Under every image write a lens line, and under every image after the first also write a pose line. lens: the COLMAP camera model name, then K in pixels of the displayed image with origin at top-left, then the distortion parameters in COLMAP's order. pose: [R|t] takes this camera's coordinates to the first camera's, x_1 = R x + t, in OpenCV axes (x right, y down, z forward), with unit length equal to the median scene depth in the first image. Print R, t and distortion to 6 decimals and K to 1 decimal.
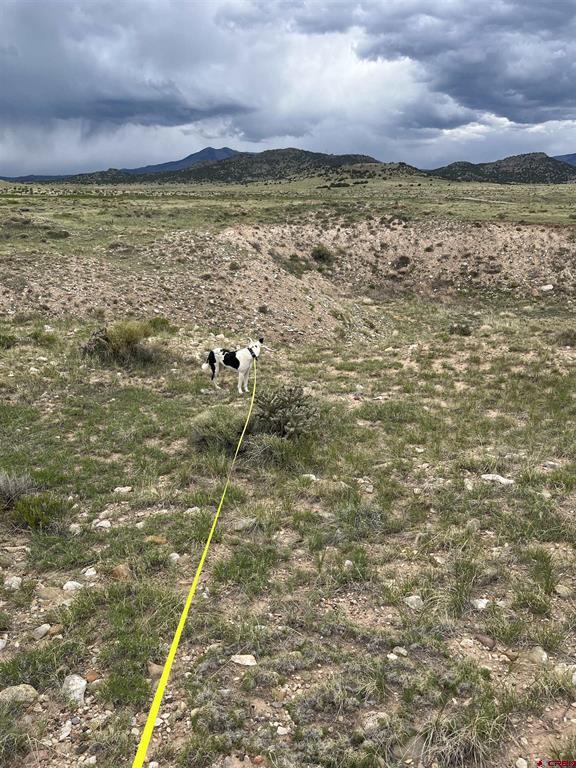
lens RADIAL K [[593.4, 0, 283.6], [0, 593.4, 384.7], [0, 0, 1]] dist [0.048121, -0.066140]
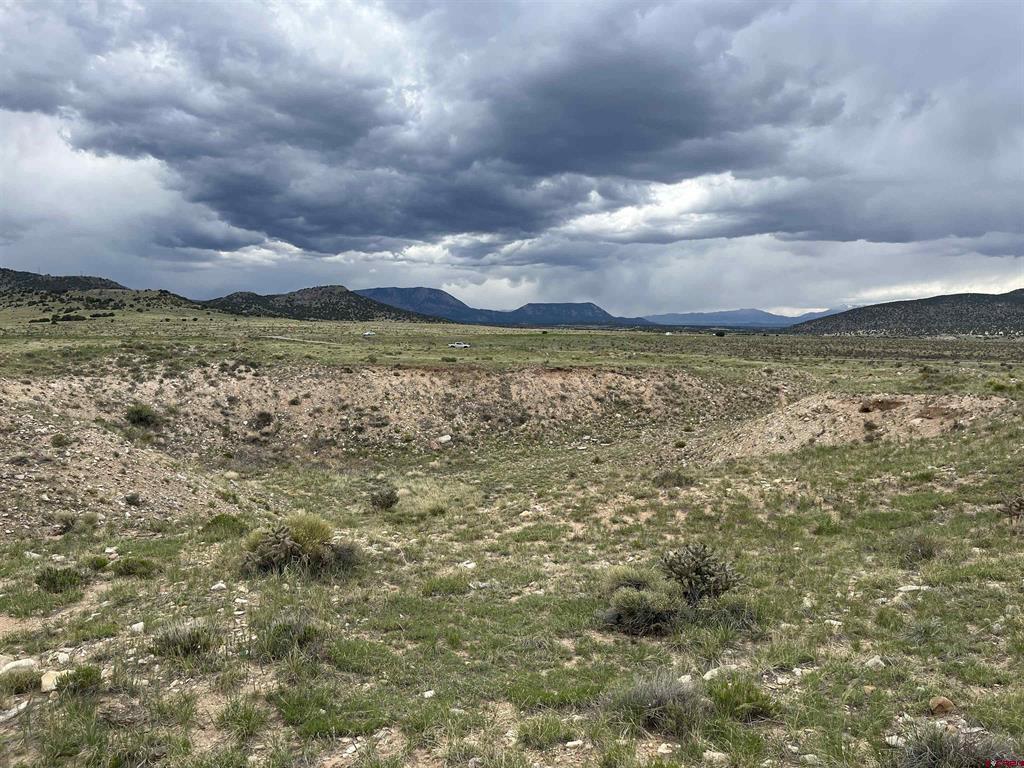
lens RADIAL K [[791.2, 0, 518.1], [0, 791.2, 443.3], [0, 0, 1]] dist [0.048121, -0.066140]
pose [[0.806769, -0.079696, 0.585468, -0.124308], [0.177149, 0.977905, -0.110993, -0.008937], [-0.563686, 0.193261, 0.803062, 0.020175]]
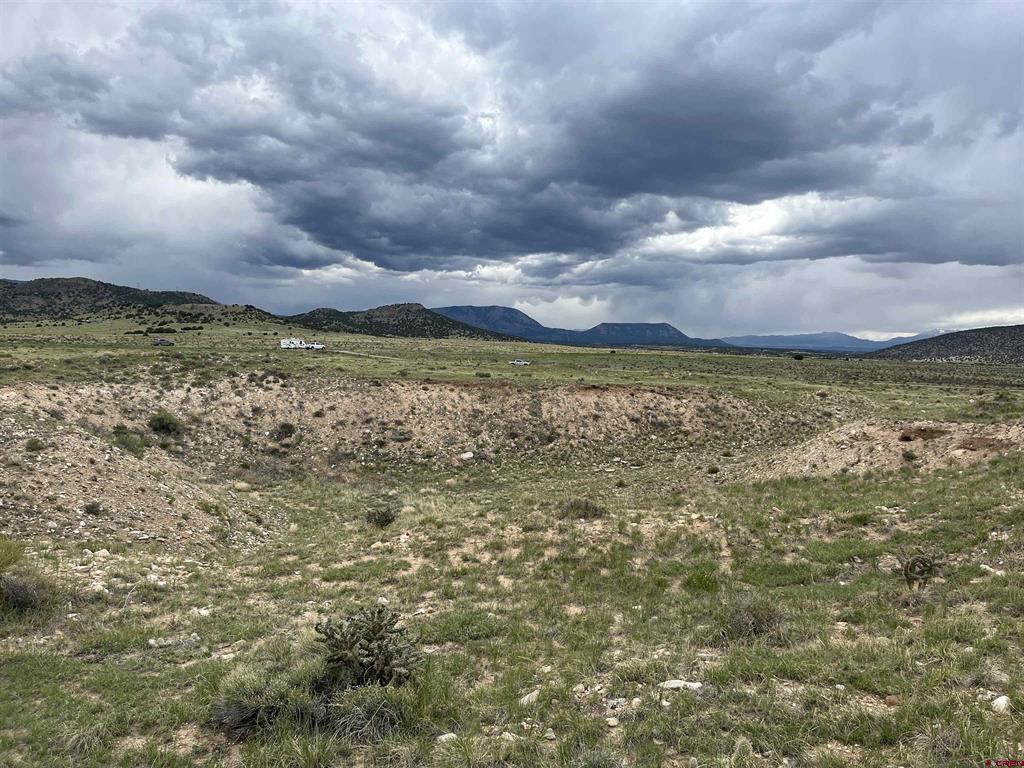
lens RADIAL K [[791.2, 0, 520.2], [0, 791.2, 401.8], [0, 0, 1]] dist [0.048121, -0.066140]
pose [[0.866116, -0.013990, 0.499647, -0.039162], [0.132196, 0.970426, -0.201984, -0.002487], [-0.482045, 0.240993, 0.842351, 0.014351]]
